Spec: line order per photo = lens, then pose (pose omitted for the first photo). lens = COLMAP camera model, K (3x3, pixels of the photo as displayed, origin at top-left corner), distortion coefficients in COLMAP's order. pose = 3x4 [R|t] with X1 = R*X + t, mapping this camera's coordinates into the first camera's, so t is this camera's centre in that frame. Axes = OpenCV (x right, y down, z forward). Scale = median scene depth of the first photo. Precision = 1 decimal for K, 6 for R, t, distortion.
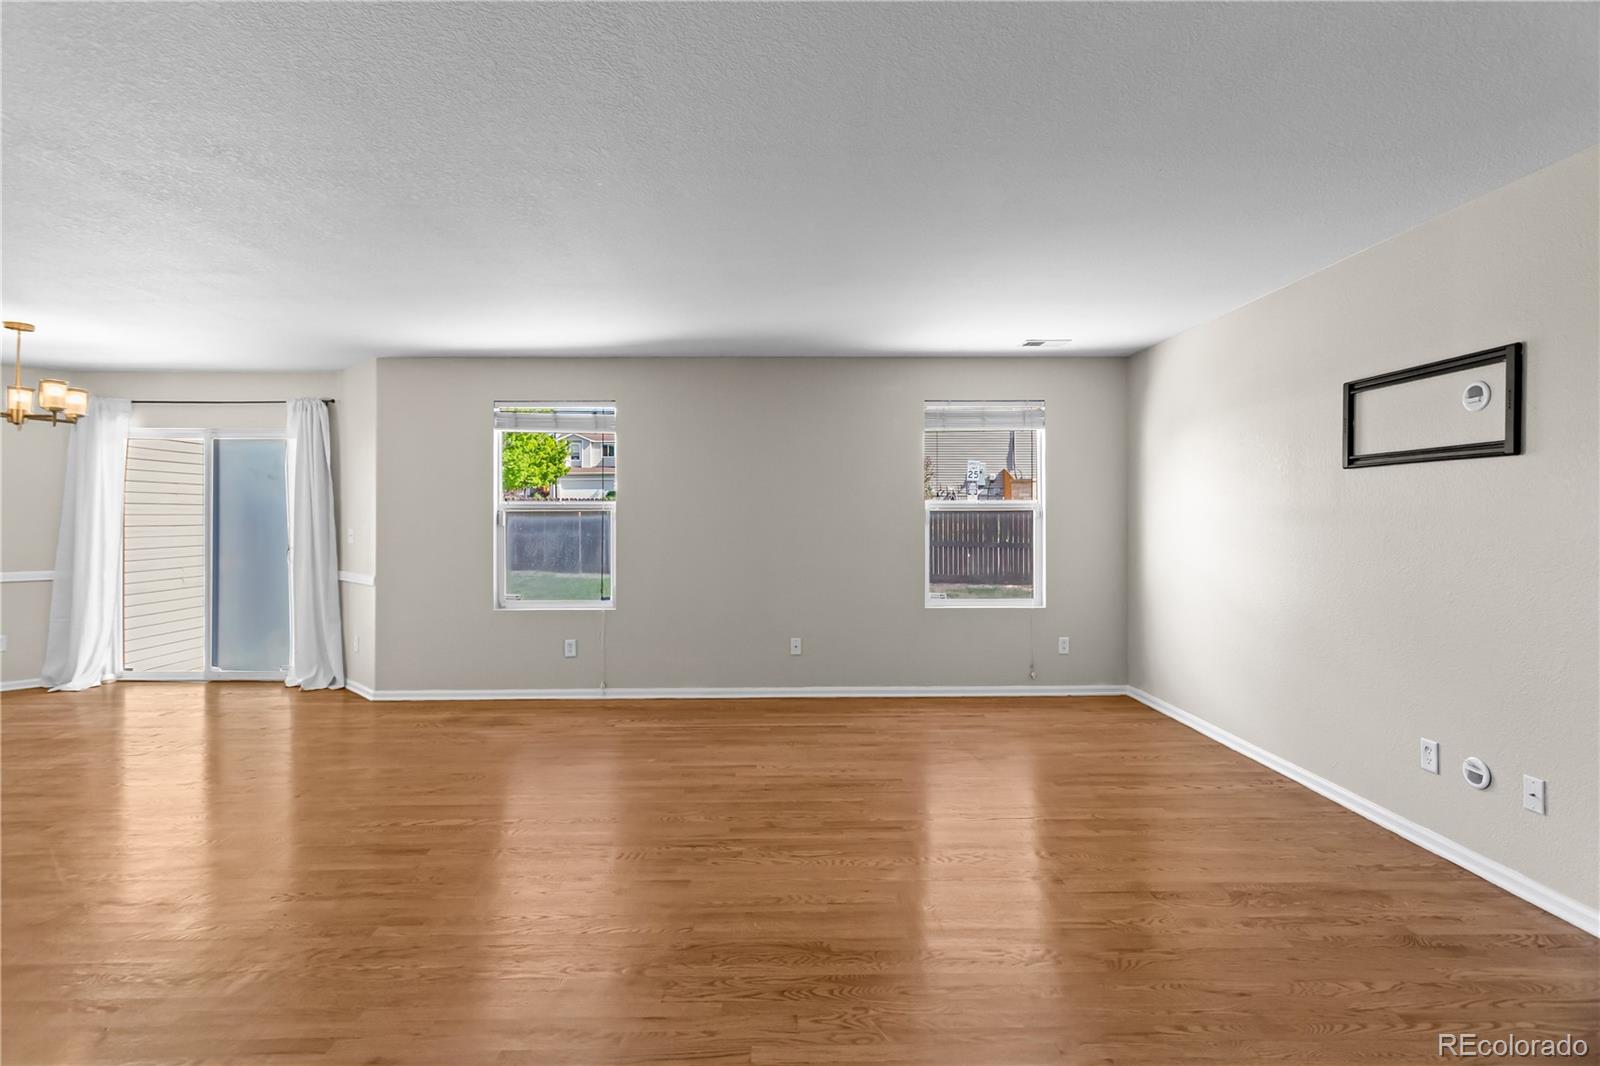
lens RADIAL K [[765.3, 0, 790.7], [0, 765.3, 514.5], [0, 0, 1]] dist [0.002276, 0.002121]
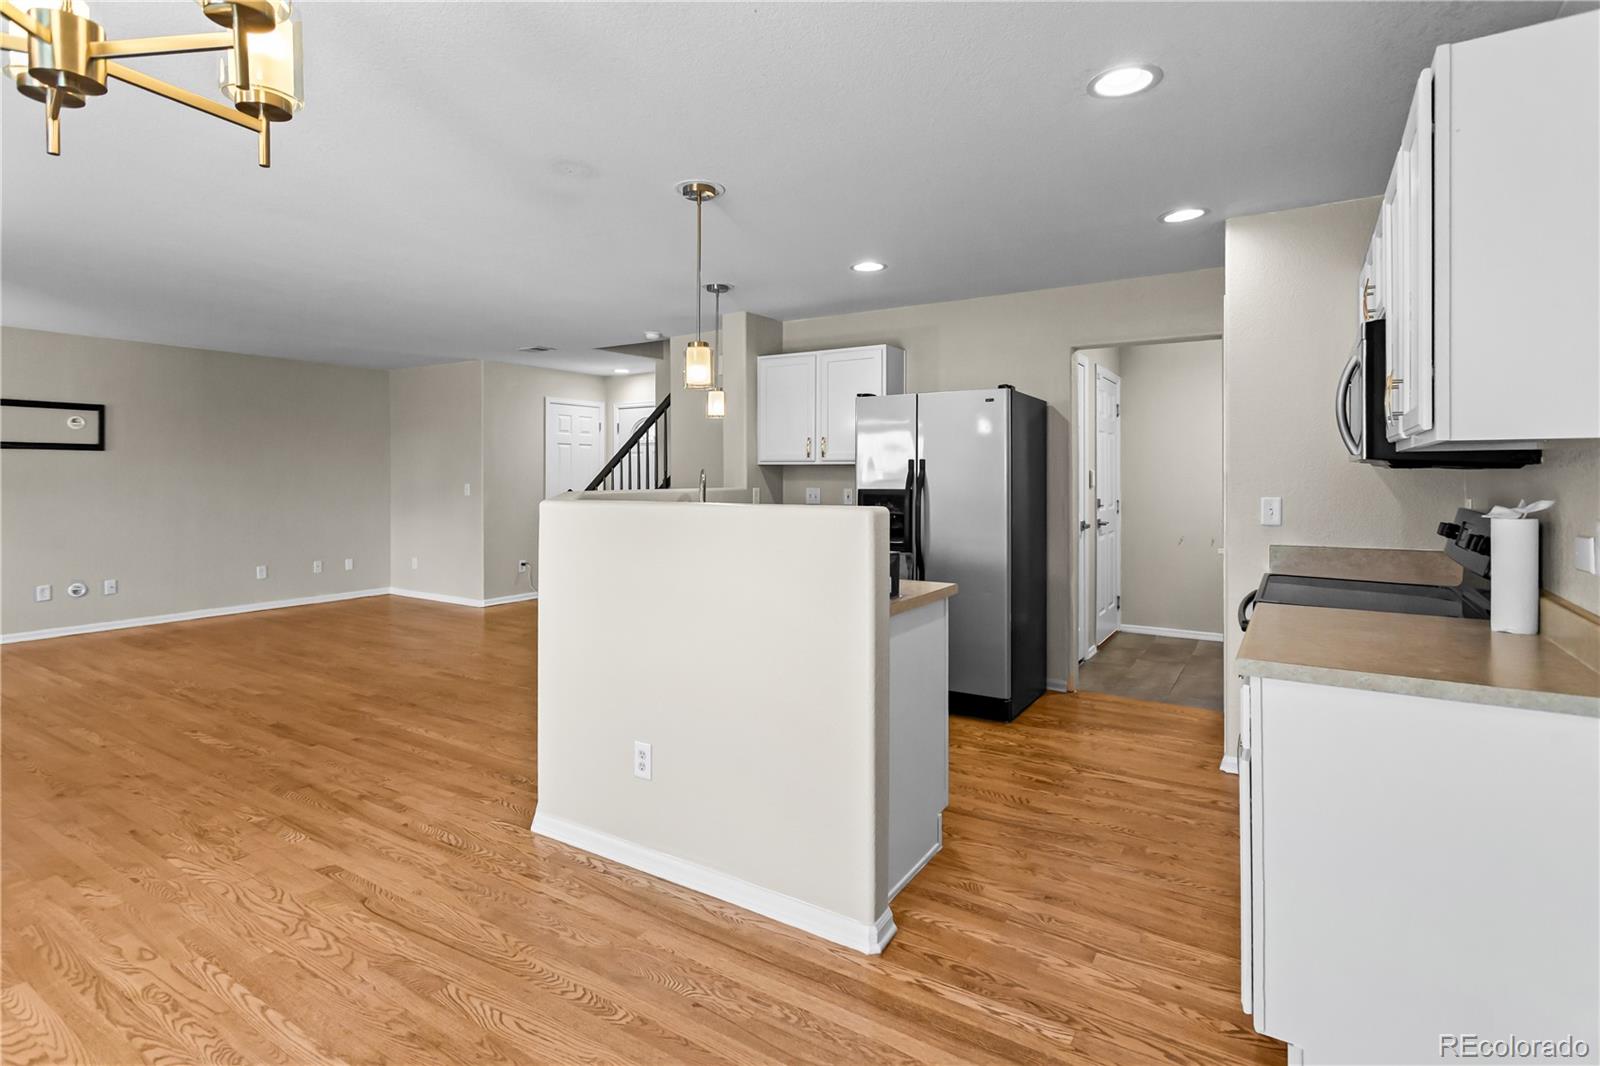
lens RADIAL K [[787.4, 0, 802.2], [0, 787.4, 475.6], [0, 0, 1]] dist [0.003971, 0.001161]
pose [[-0.833030, -0.000141, 0.553228, -1.111264], [-0.000737, 0.999999, -0.000855, 0.000554], [-0.553227, -0.001120, -0.833030, 0.901882]]
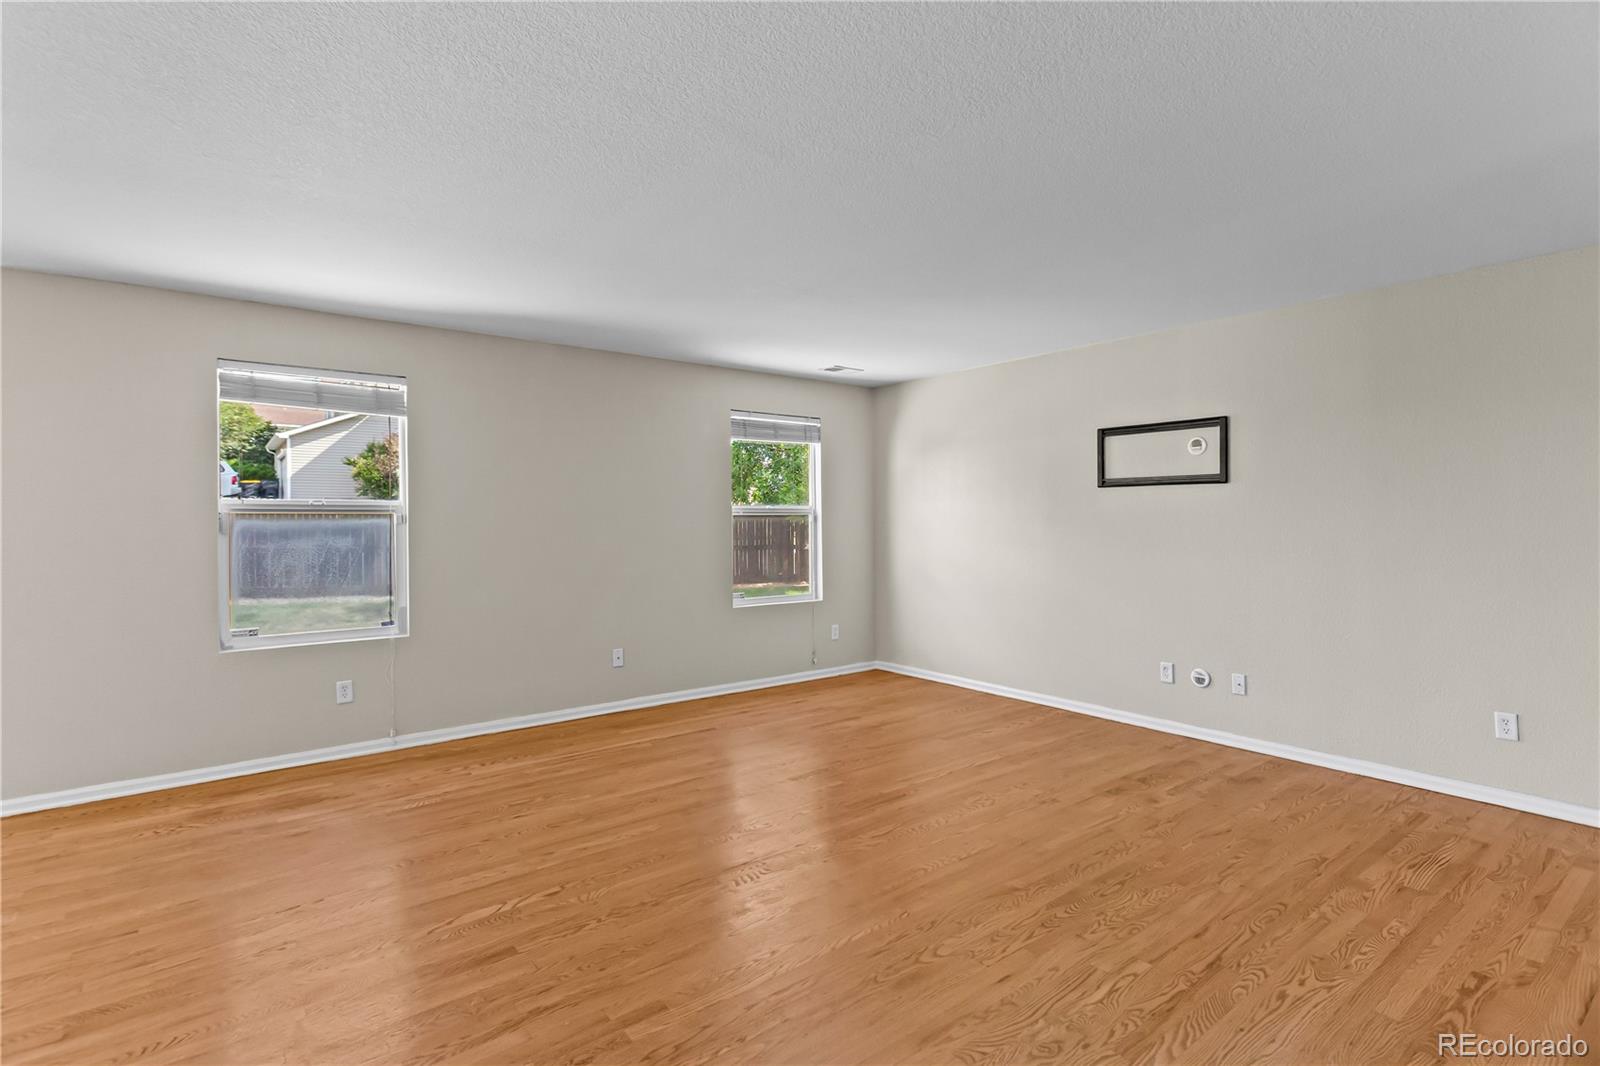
lens RADIAL K [[772.0, 0, 794.8], [0, 772.0, 511.9], [0, 0, 1]] dist [0.000847, 0.001517]
pose [[0.800381, 0.004809, 0.599472, -0.396302], [-0.000496, 0.999973, -0.007359, -0.001094], [-0.599491, 0.005593, 0.800362, 0.105925]]
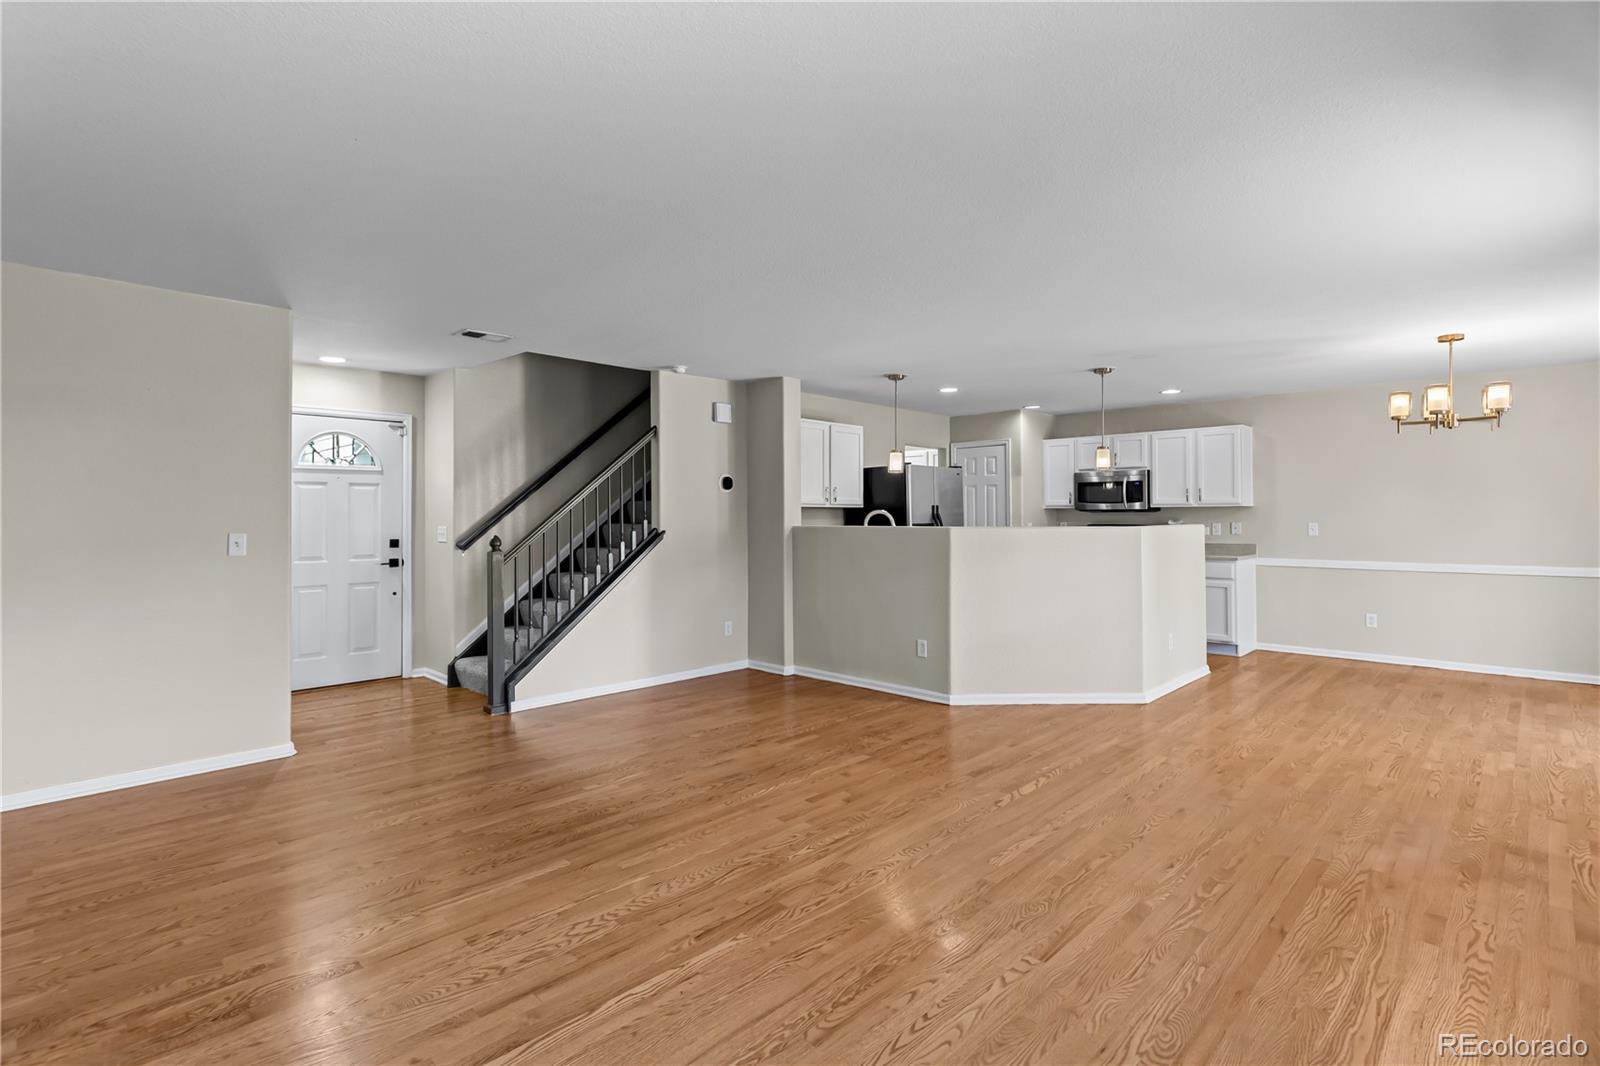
lens RADIAL K [[766.9, 0, 795.6], [0, 766.9, 522.0], [0, 0, 1]] dist [-0.000769, 0.001236]
pose [[-0.709558, 0.007802, -0.704604, 0.348264], [0.006348, 0.999969, 0.004680, 0.003723], [0.704618, -0.001153, -0.709586, 0.934959]]
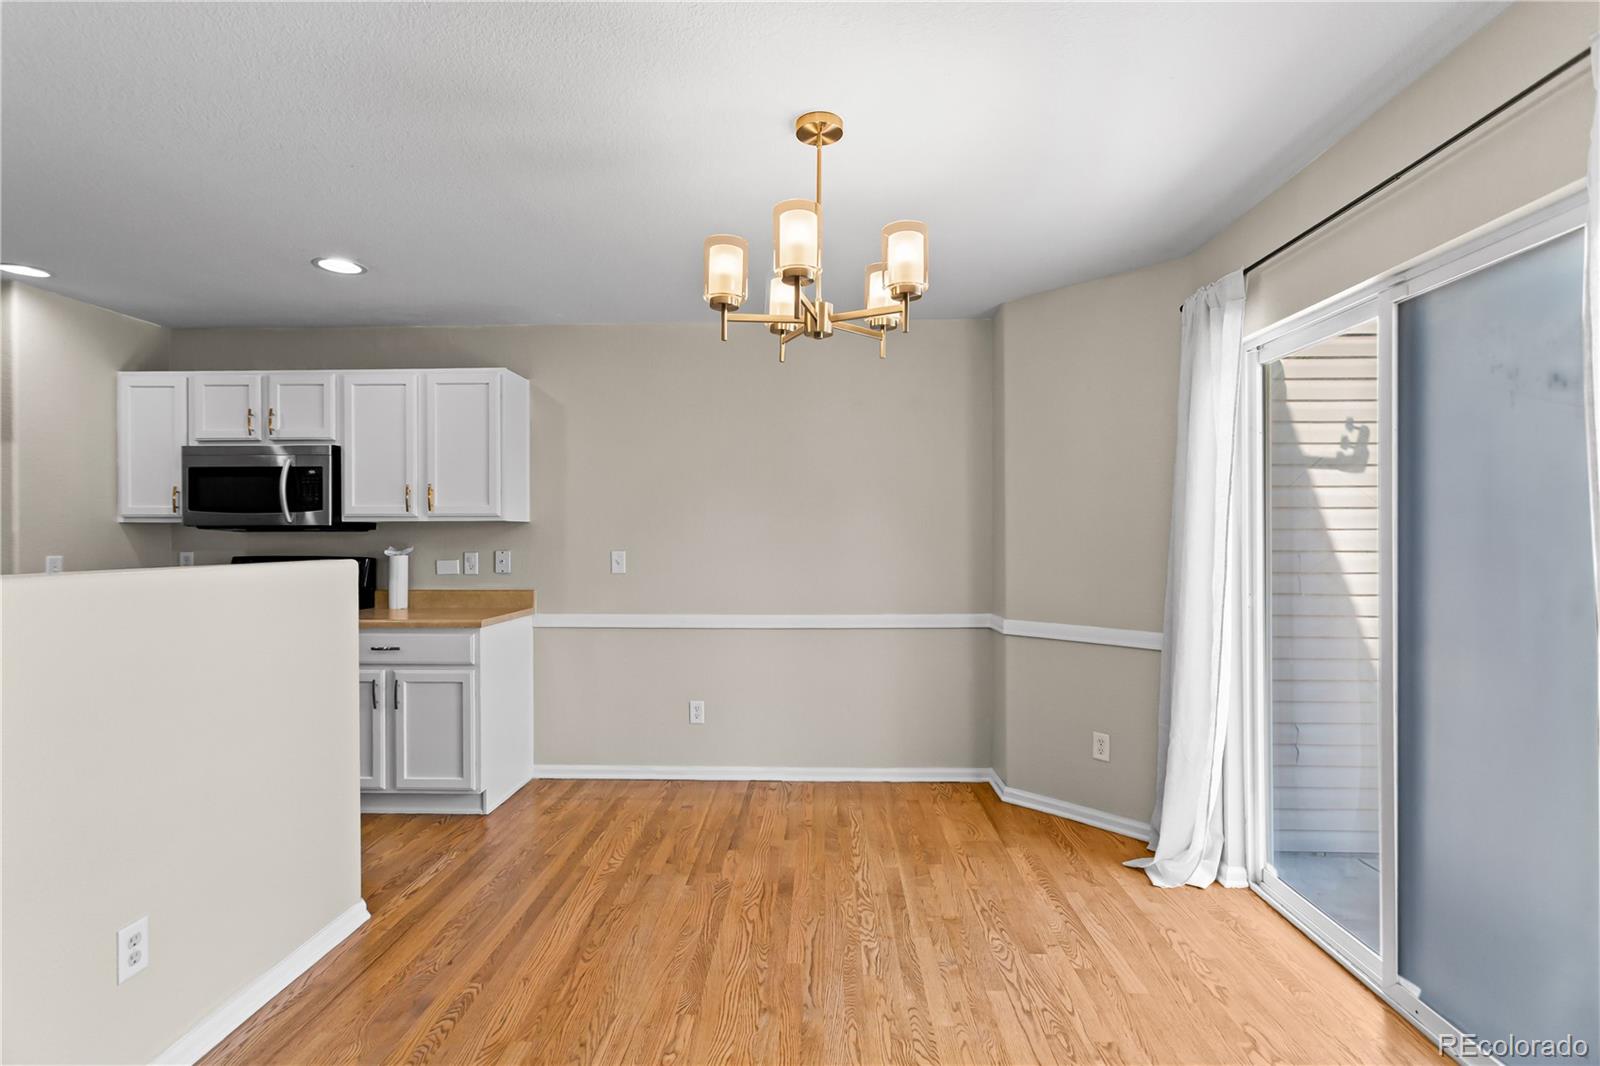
lens RADIAL K [[765.5, 0, 800.0], [0, 765.5, 533.0], [0, 0, 1]] dist [0.004121, 0.001256]
pose [[-0.052443, -0.006829, -0.998601, -0.448913], [0.006425, 0.999954, -0.007176, 0.005419], [0.998603, -0.006792, -0.052397, 0.848023]]
